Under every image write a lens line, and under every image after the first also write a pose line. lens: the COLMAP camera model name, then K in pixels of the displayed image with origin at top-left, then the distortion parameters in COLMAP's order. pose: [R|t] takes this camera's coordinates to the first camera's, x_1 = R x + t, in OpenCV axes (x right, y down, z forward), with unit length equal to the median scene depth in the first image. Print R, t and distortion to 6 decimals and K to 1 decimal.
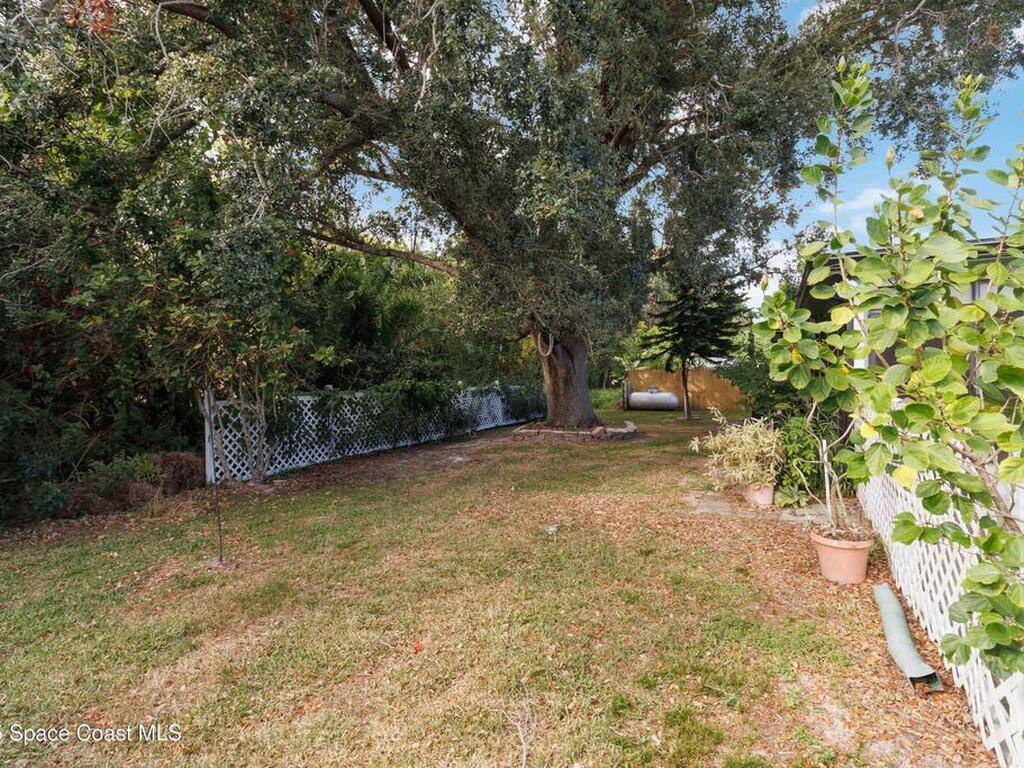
lens RADIAL K [[514.7, 0, 510.2], [0, 514.7, 378.6], [0, 0, 1]] dist [-0.003892, -0.000345]
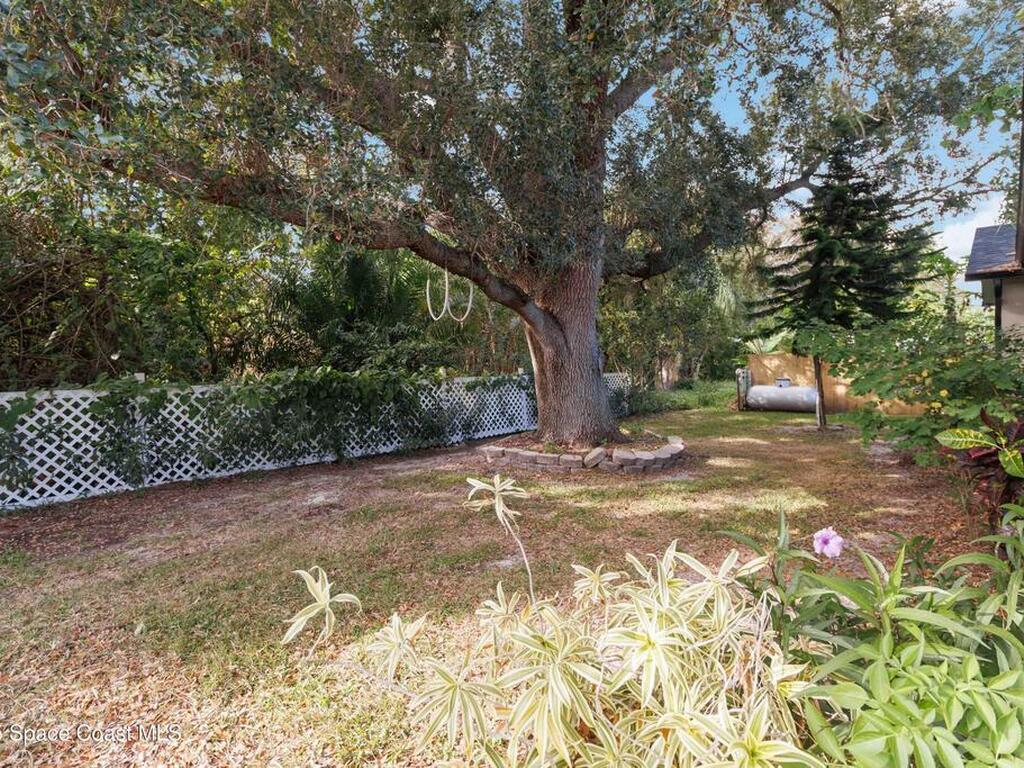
lens RADIAL K [[514.7, 0, 507.6], [0, 514.7, 387.4], [0, 0, 1]] dist [-0.003892, -0.000345]
pose [[0.959238, 0.007848, -0.282491, 0.189166], [0.001946, 0.999407, 0.034371, 0.005884], [0.282593, -0.033520, 0.958654, 0.343077]]
